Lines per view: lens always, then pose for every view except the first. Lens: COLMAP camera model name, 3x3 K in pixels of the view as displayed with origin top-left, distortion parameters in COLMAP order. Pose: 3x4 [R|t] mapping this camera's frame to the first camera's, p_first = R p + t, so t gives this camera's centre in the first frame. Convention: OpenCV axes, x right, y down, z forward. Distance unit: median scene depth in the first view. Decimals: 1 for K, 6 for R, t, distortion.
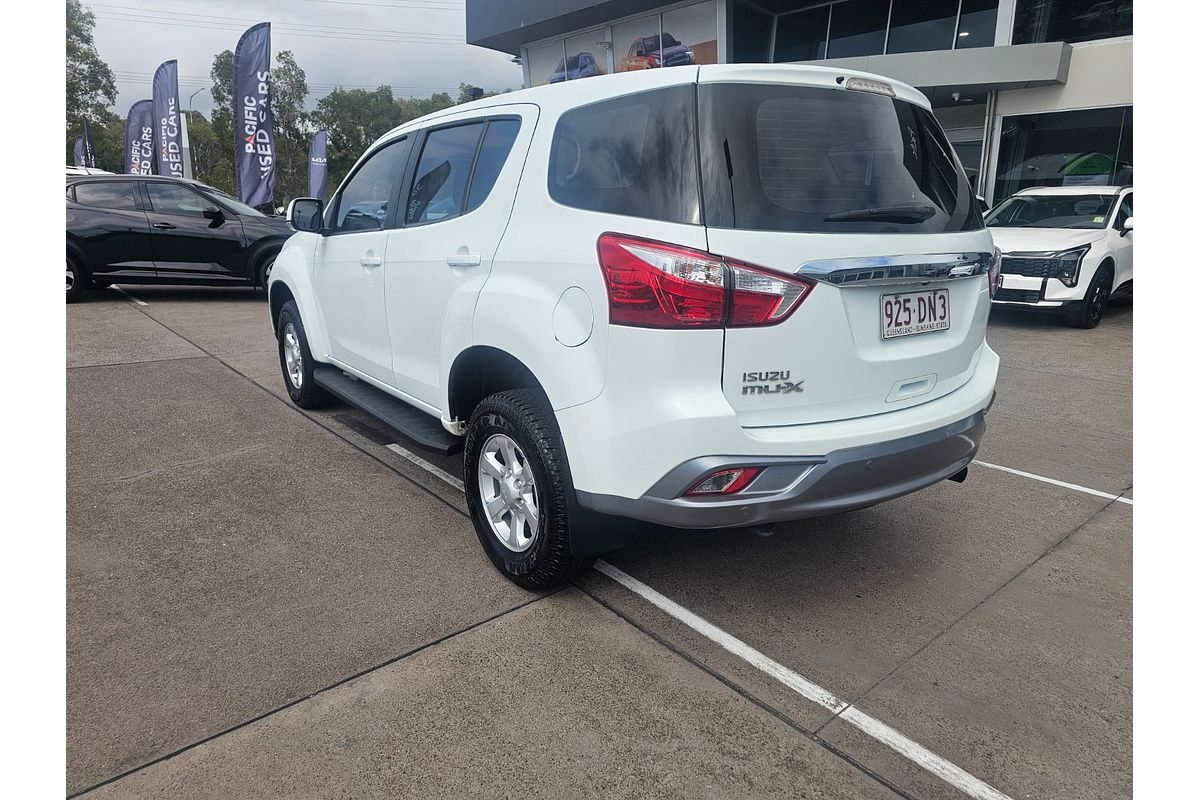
lens RADIAL K [[739.9, 0, 598.6], [0, 739.9, 402.3], [0, 0, 1]] dist [0.039532, -0.013802]
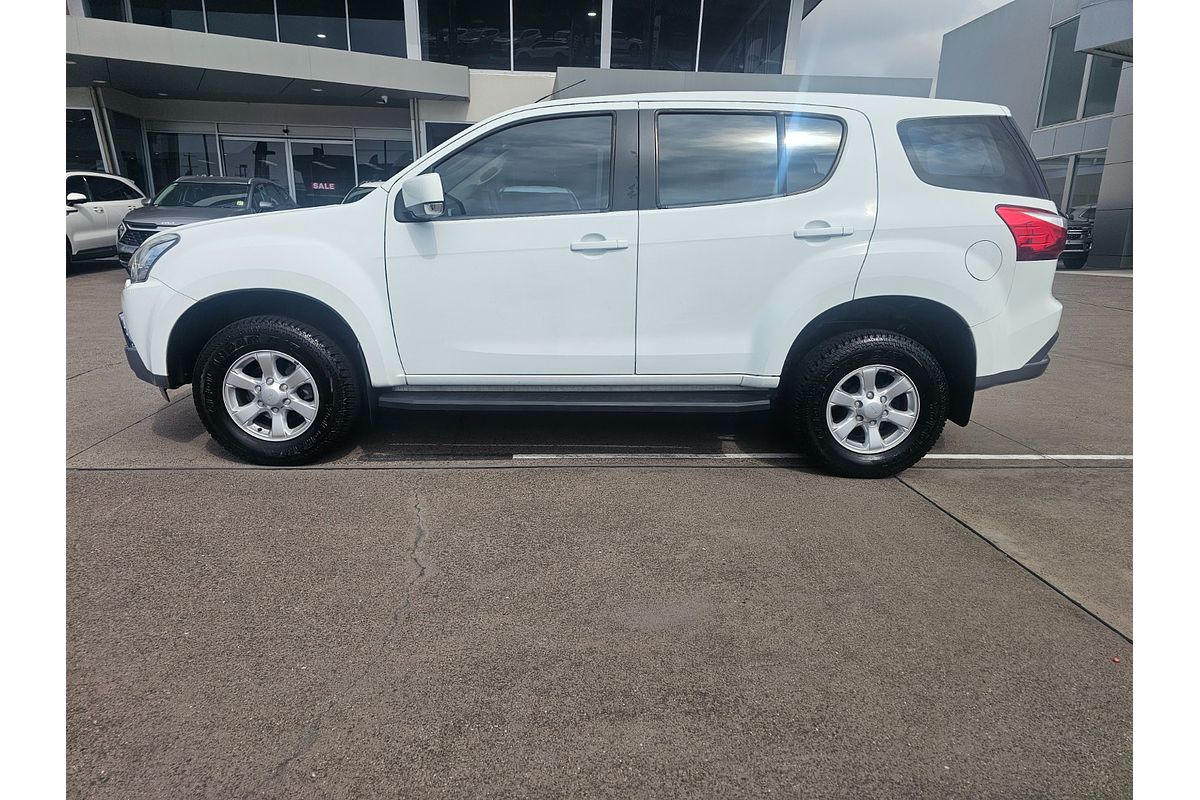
lens RADIAL K [[739.9, 0, 600.0], [0, 739.9, 404.2], [0, 0, 1]] dist [0.039532, -0.013802]
pose [[0.567696, -0.210114, 0.795973, -1.713333], [0.201449, 0.972941, 0.113153, -0.156591], [-0.798210, 0.096111, 0.594662, 0.721398]]
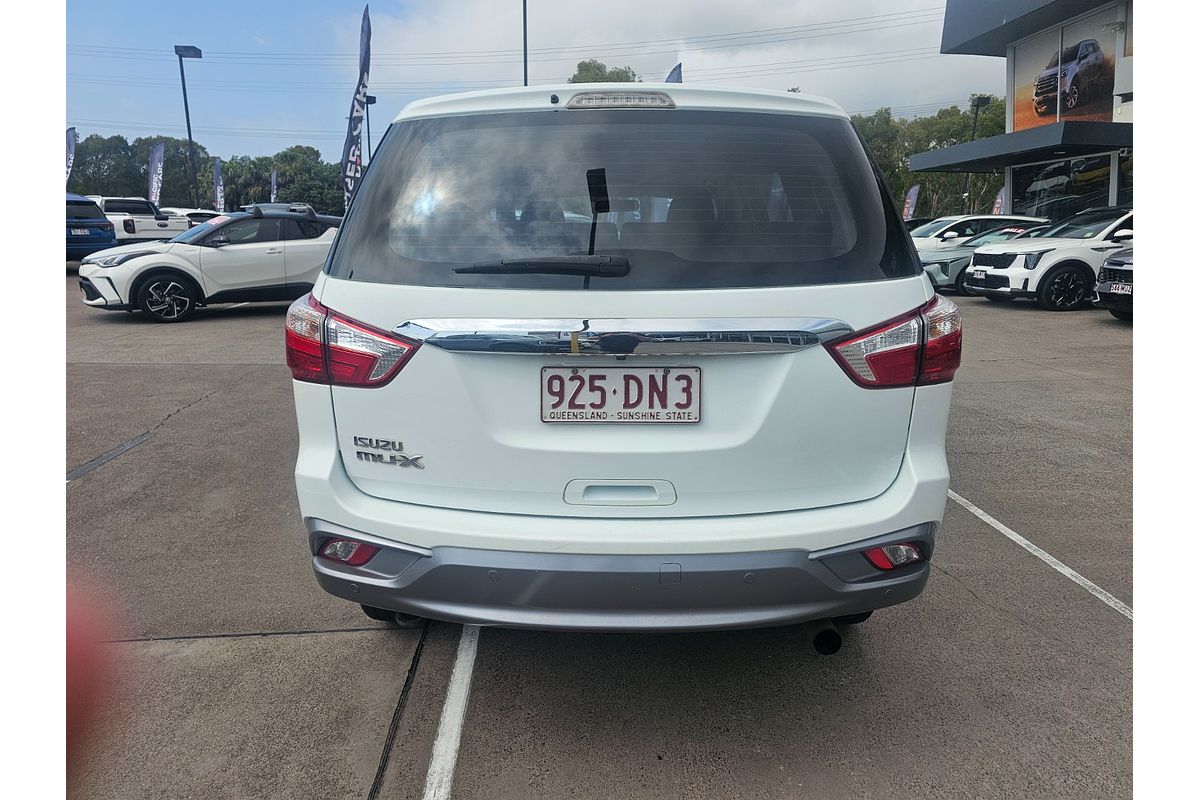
lens RADIAL K [[739.9, 0, 595.4], [0, 739.9, 399.7], [0, 0, 1]] dist [0.039532, -0.013802]
pose [[0.782125, 0.121390, -0.611183, 0.869102], [-0.142005, 0.989754, 0.014858, -0.123698], [0.606724, 0.075170, 0.791350, 0.402249]]
